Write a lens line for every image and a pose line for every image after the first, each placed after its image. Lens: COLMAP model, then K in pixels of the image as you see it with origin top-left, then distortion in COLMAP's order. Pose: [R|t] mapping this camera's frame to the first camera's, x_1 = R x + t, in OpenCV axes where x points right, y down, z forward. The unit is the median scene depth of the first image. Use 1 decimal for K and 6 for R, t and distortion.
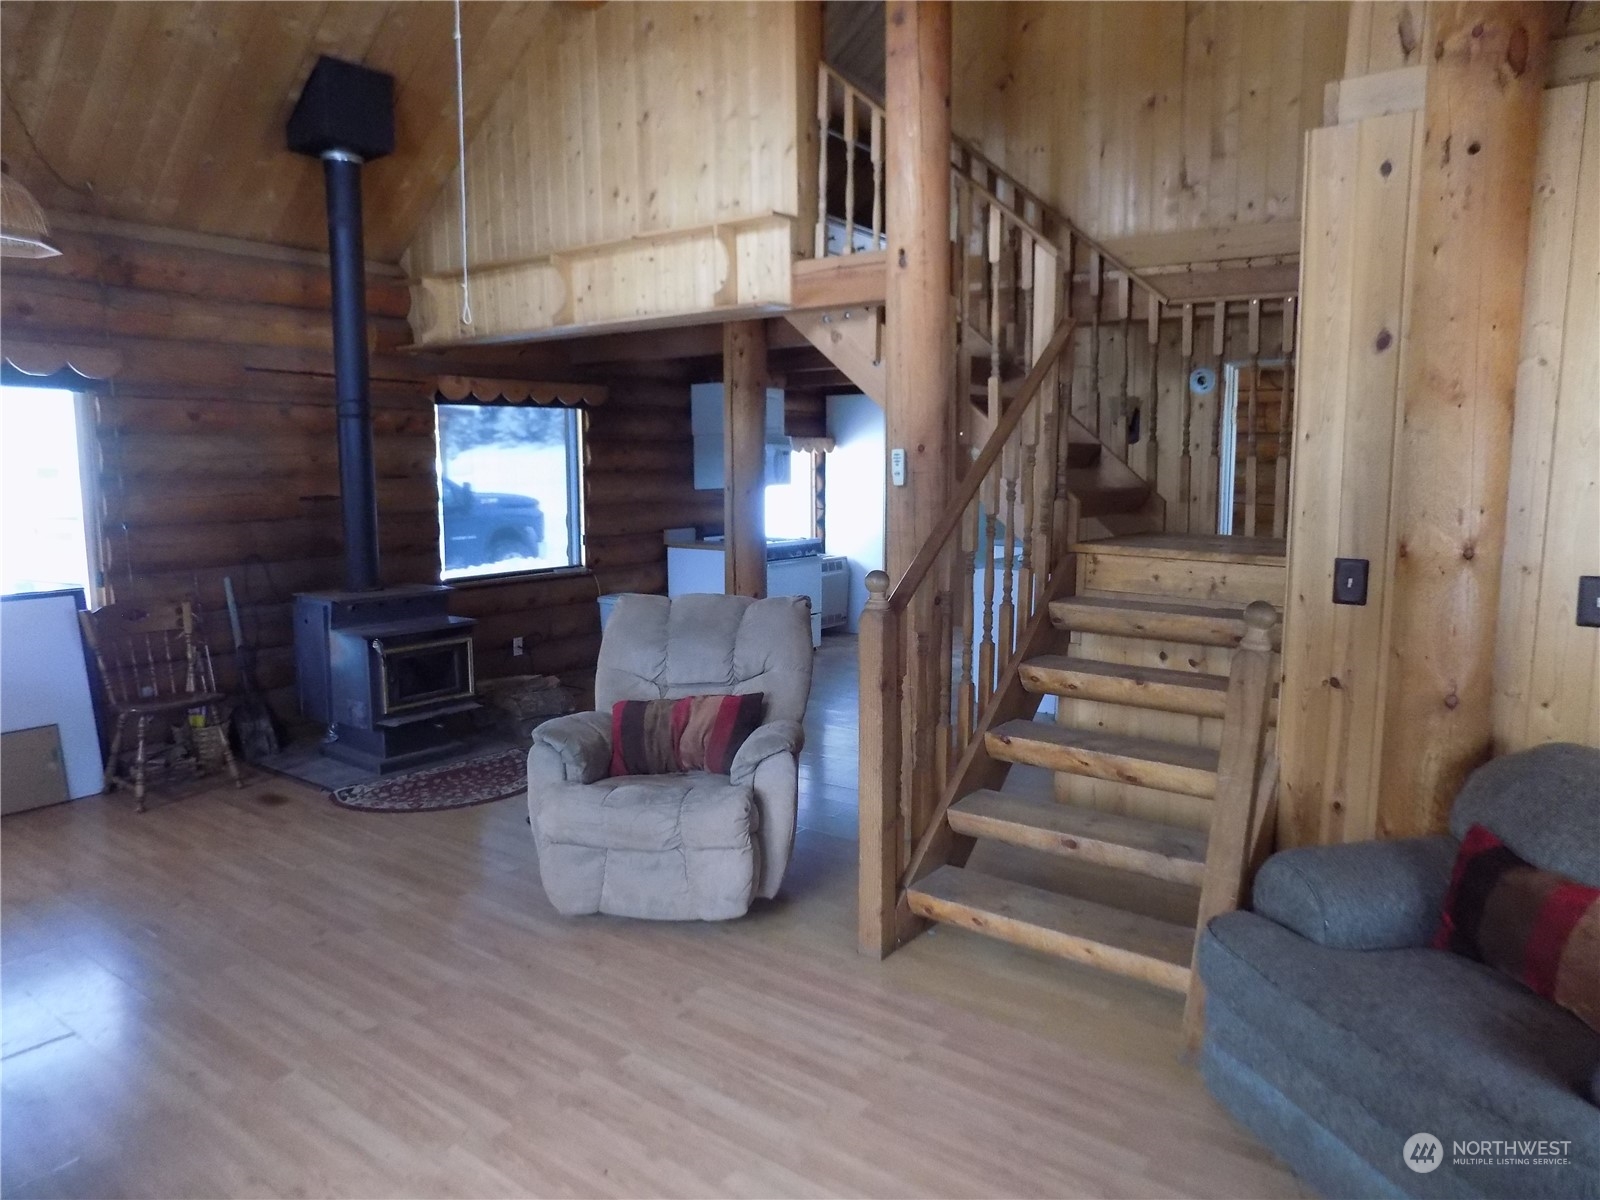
lens RADIAL K [[1086.6, 0, 807.3], [0, 1086.6, 606.2], [0, 0, 1]] dist [-0.020234, 0.030382]
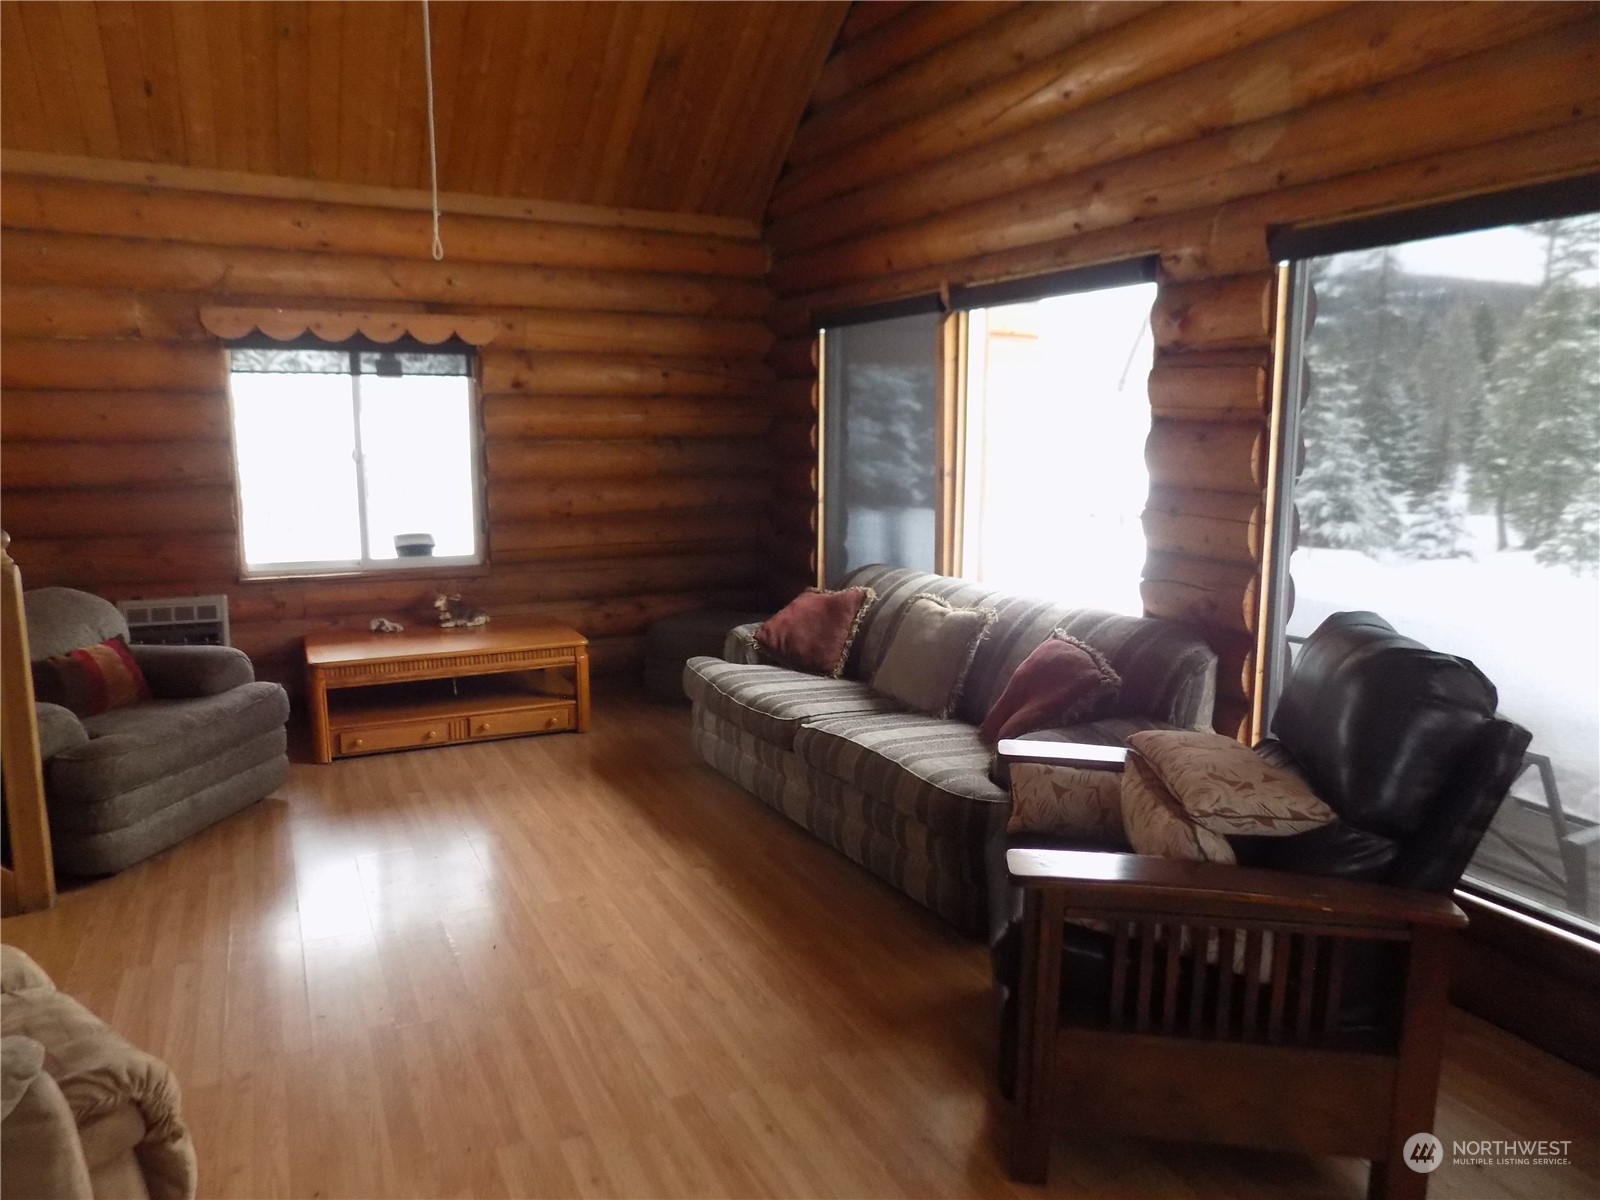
lens RADIAL K [[1086.6, 0, 787.3], [0, 1086.6, 598.6], [0, 0, 1]] dist [-0.020234, 0.030382]
pose [[-0.892556, -0.069006, 0.445626, -0.883531], [0.061432, 0.960401, 0.271764, -0.190415], [-0.446733, 0.269940, -0.852972, 1.528439]]
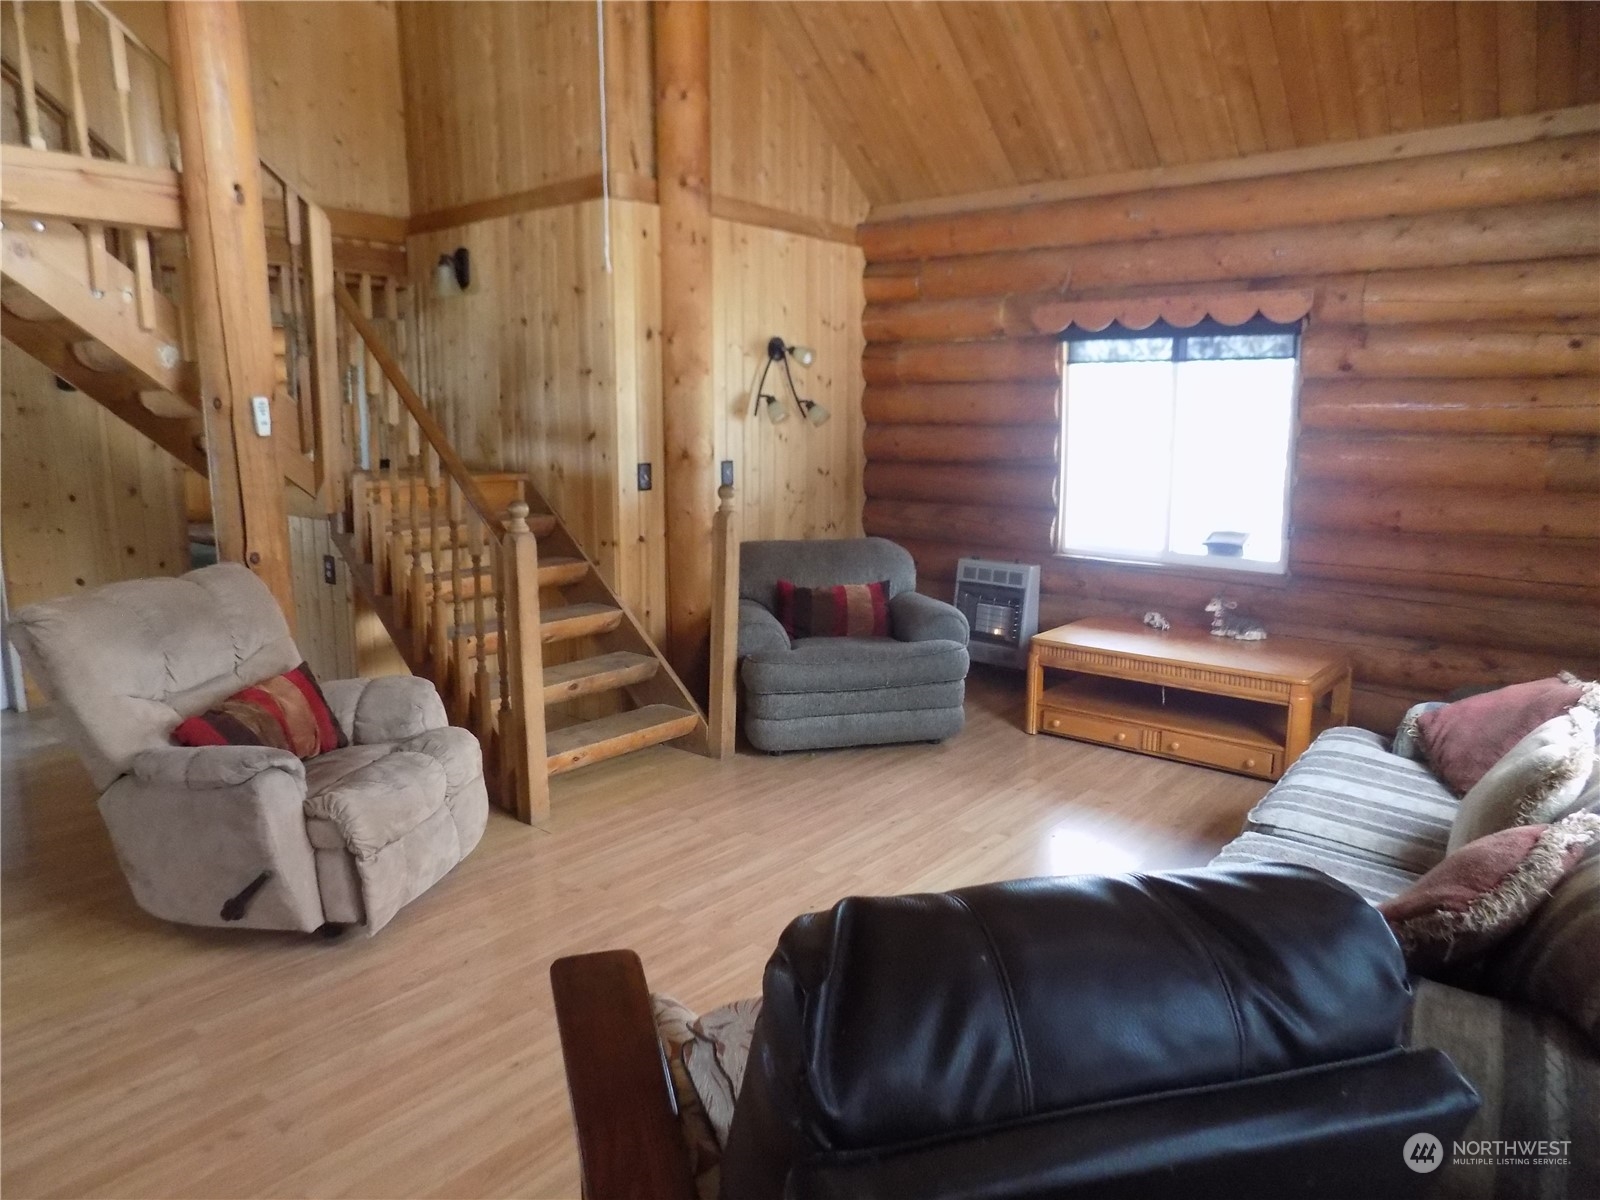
lens RADIAL K [[1086.6, 0, 793.4], [0, 1086.6, 601.9], [0, 0, 1]] dist [-0.020234, 0.030382]
pose [[0.041277, -0.174937, 0.983714, -1.247248], [0.127707, 0.977402, 0.168455, -0.092805], [-0.990953, 0.118674, 0.062685, 0.727978]]
